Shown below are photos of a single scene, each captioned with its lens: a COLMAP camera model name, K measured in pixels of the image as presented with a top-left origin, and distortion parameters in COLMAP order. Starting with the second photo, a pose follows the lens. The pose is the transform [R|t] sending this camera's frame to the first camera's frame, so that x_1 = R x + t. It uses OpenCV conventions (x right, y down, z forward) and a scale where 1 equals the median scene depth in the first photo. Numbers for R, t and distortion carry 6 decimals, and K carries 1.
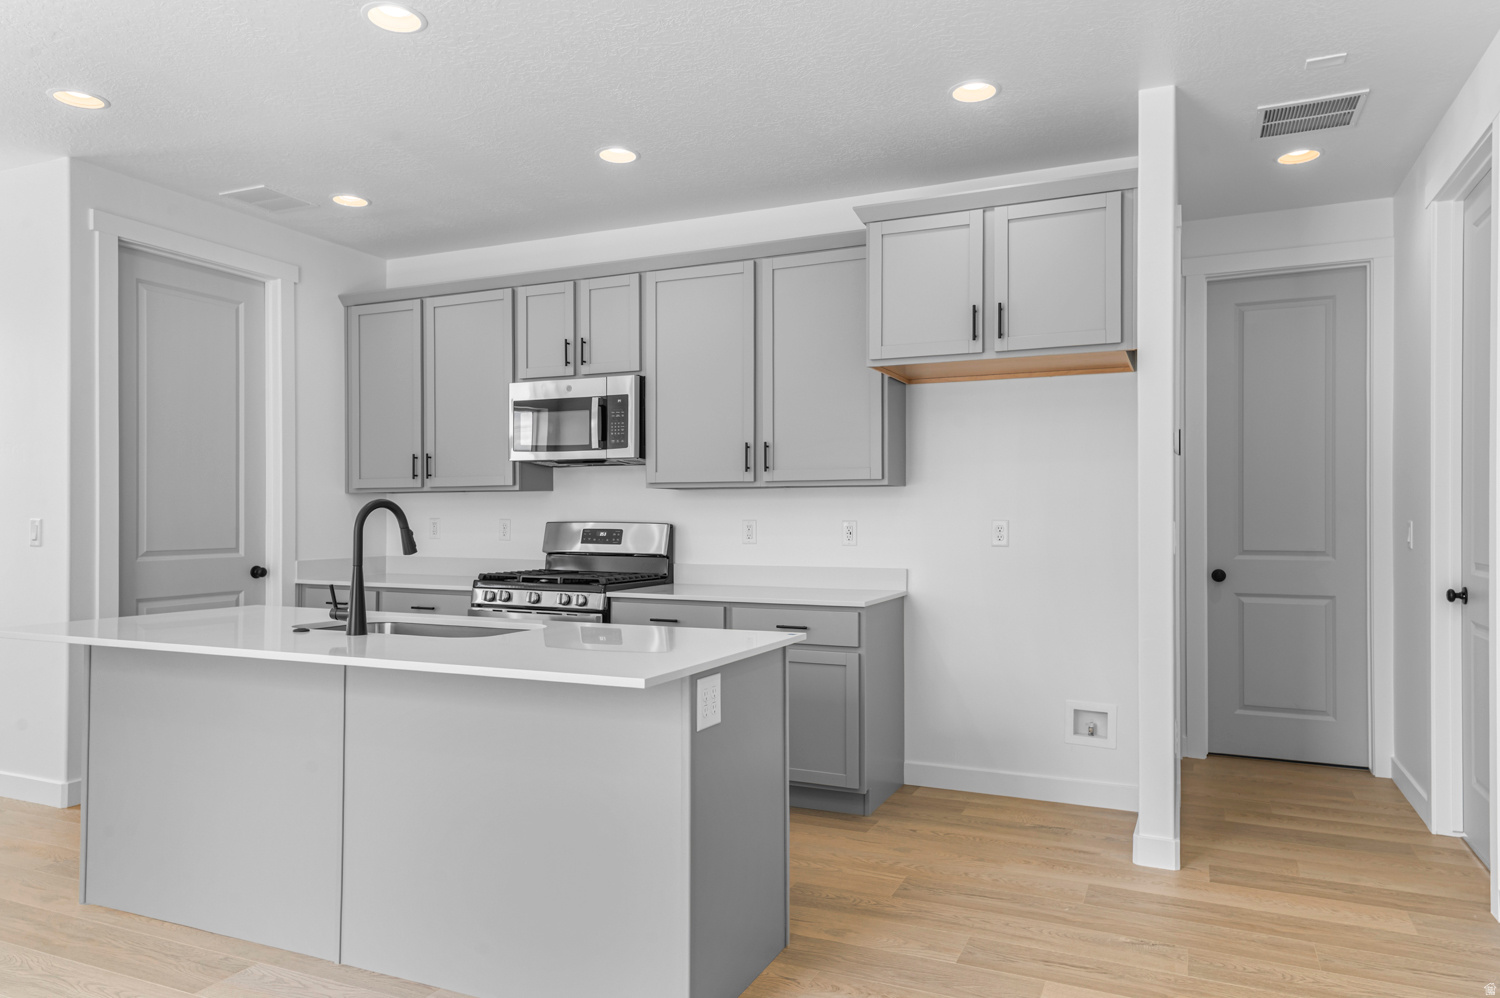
lens RADIAL K [[969.3, 0, 760.0], [0, 969.3, 509.6], [0, 0, 1]] dist [0.029491, -0.002877]
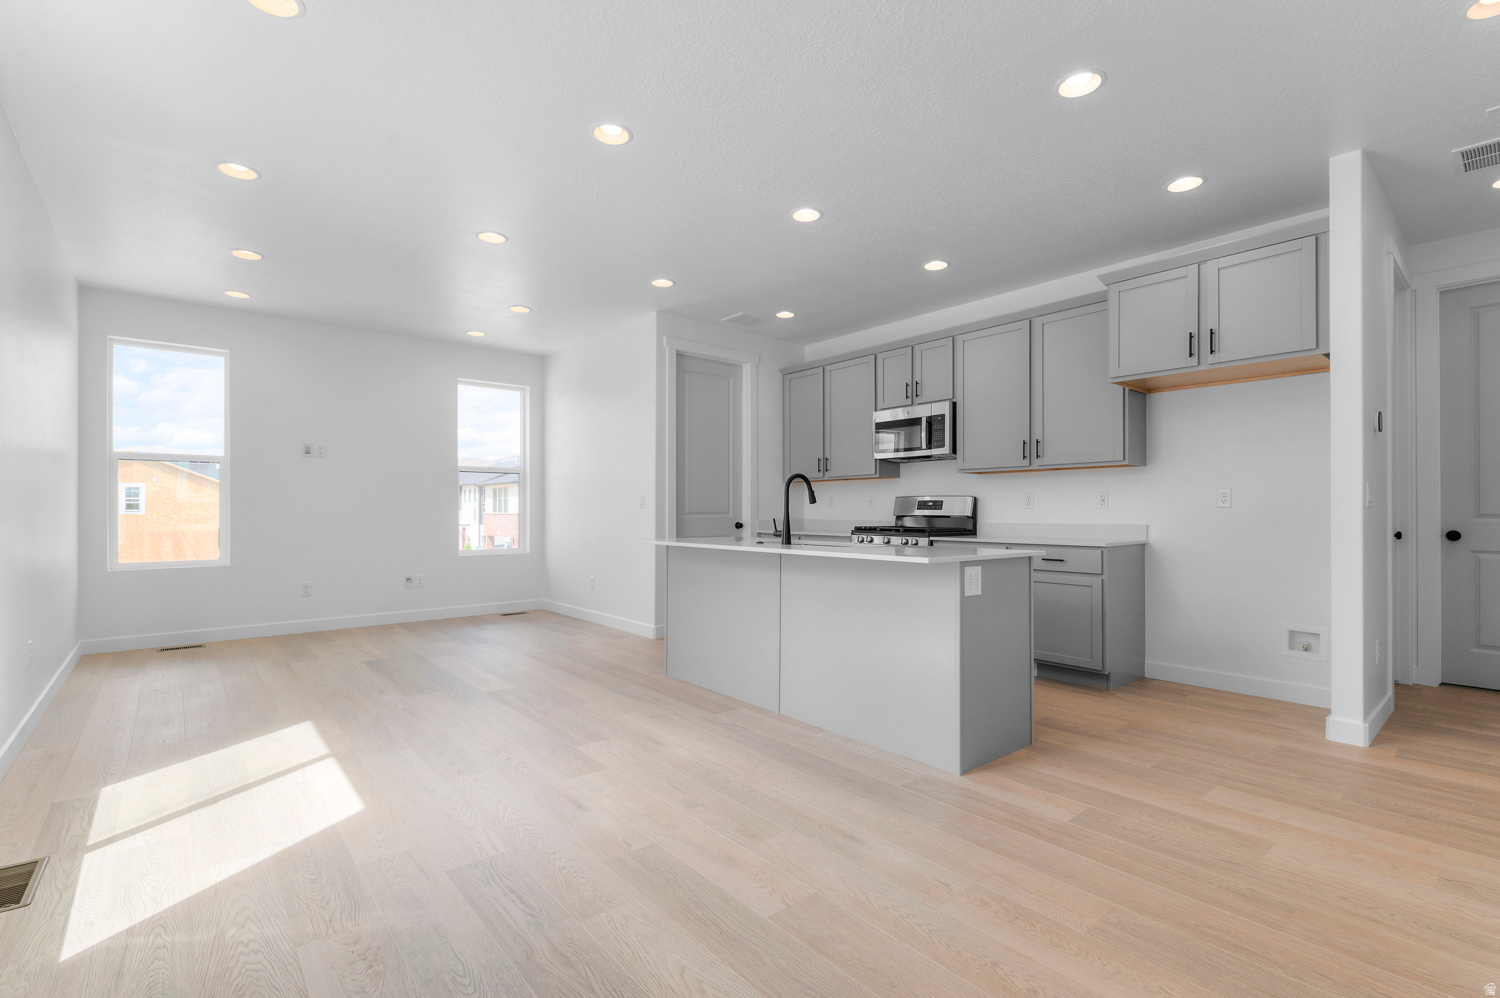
lens RADIAL K [[666.2, 0, 751.2], [0, 666.2, 506.6], [0, 0, 1]] dist [0.003619, -0.004131]
pose [[0.899270, -0.001272, -0.437392, 0.063564], [0.001029, 0.999999, -0.000793, 0.038243], [0.437393, 0.000263, 0.899270, -0.134665]]
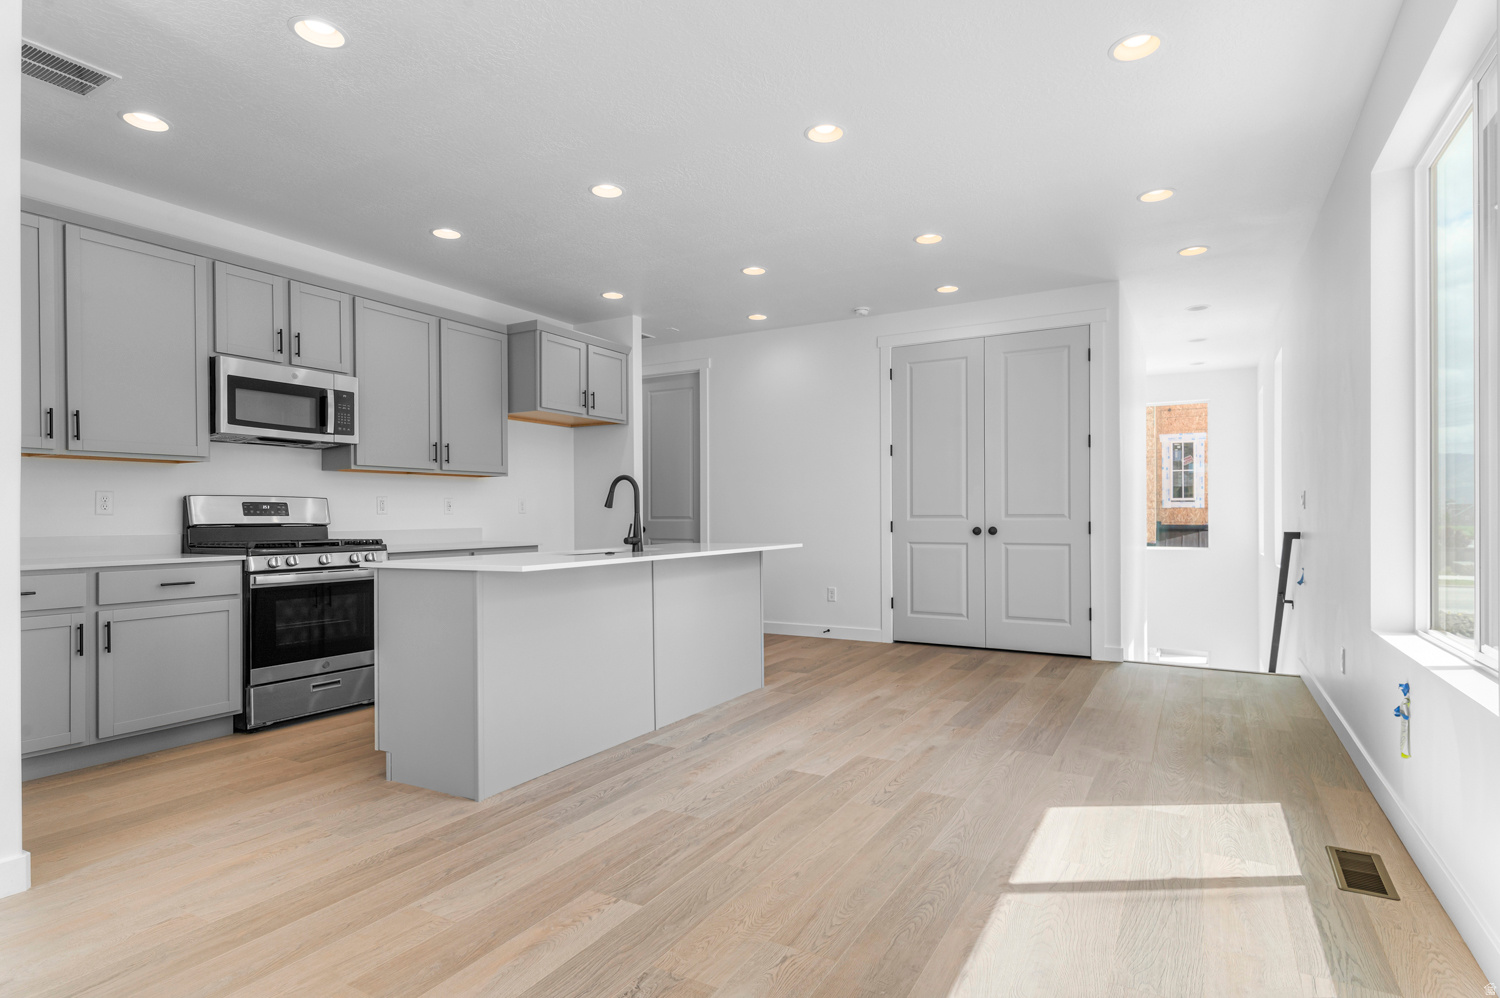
lens RADIAL K [[816.2, 0, 750.0], [0, 816.2, 499.0], [0, 0, 1]] dist [0.032181, -0.000409]
pose [[0.094674, 0.018207, 0.995342, -1.300950], [-0.000974, 0.999834, -0.018196, 0.040909], [-0.995508, 0.000754, 0.094676, 0.458155]]
